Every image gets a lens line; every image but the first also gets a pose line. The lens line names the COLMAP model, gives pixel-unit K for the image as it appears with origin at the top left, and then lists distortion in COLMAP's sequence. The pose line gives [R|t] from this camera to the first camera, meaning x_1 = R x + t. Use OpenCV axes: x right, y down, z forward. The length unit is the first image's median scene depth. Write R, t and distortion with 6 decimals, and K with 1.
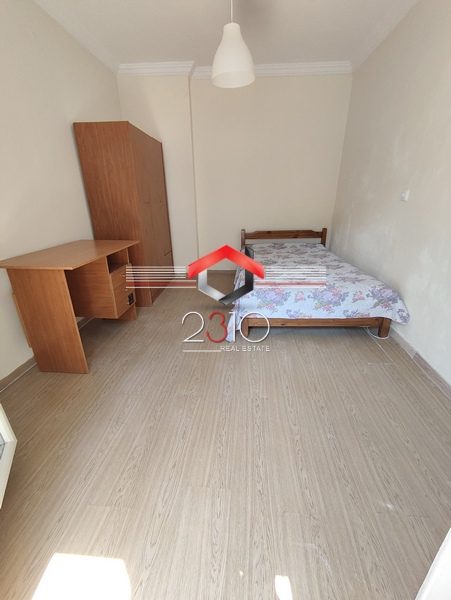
lens RADIAL K [[266.8, 0, 224.8], [0, 266.8, 304.1], [0, 0, 1]] dist [-0.004884, 0.004556]
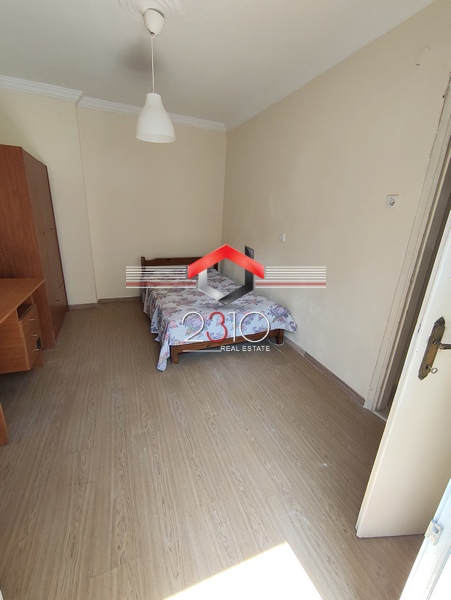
lens RADIAL K [[266.8, 0, 224.8], [0, 266.8, 304.1], [0, 0, 1]] dist [-0.004884, 0.004556]
pose [[0.893997, -0.089038, 0.439138, -0.210446], [0.114455, 0.992923, -0.031687, -0.061225], [-0.433209, 0.078590, 0.897861, -0.064498]]
